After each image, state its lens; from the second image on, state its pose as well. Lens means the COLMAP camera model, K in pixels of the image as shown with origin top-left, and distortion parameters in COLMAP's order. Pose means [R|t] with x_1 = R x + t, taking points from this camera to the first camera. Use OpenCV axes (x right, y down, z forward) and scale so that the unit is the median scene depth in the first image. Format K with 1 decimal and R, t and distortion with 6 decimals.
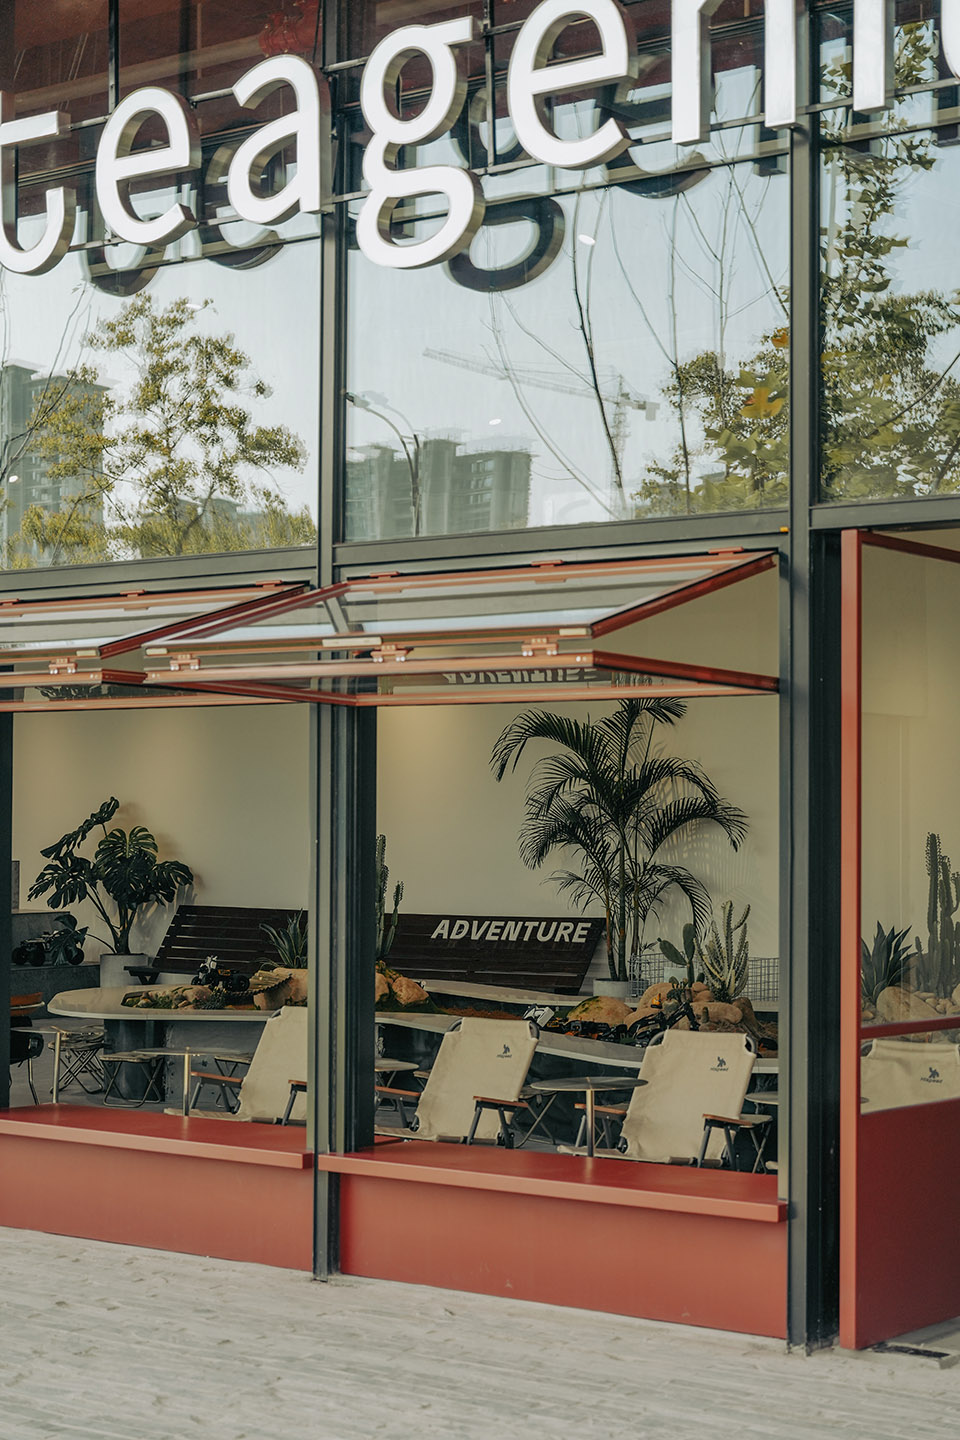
lens RADIAL K [[2602.8, 0, 480.0], [0, 2602.8, 720.0], [0, 0, 1]] dist [-0.045490, -0.098491]
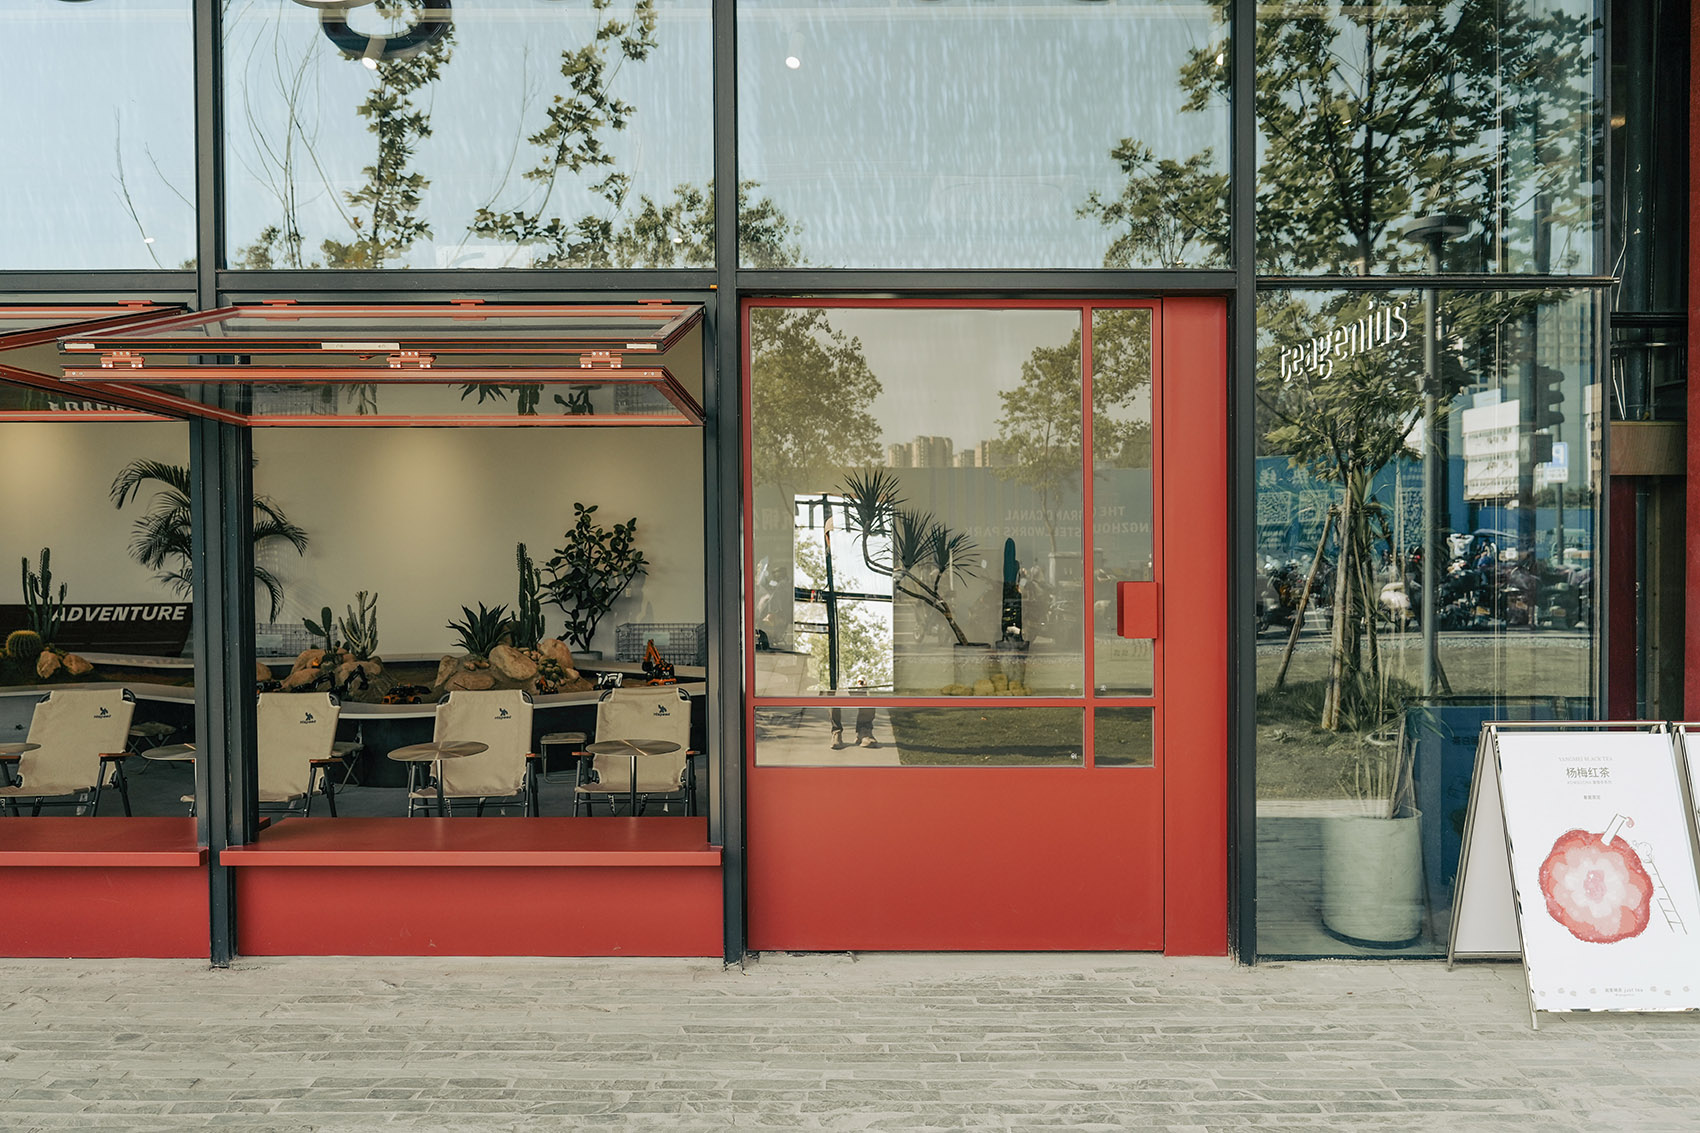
lens RADIAL K [[1218.7, 0, 850.0], [0, 1218.7, 566.5], [0, 0, 1]] dist [-0.009859, -0.002442]
pose [[0.792561, -0.020178, 0.609459, -0.154017], [-0.018289, 0.998216, 0.056833, 0.019087], [-0.609519, -0.056190, 0.790778, 0.451696]]
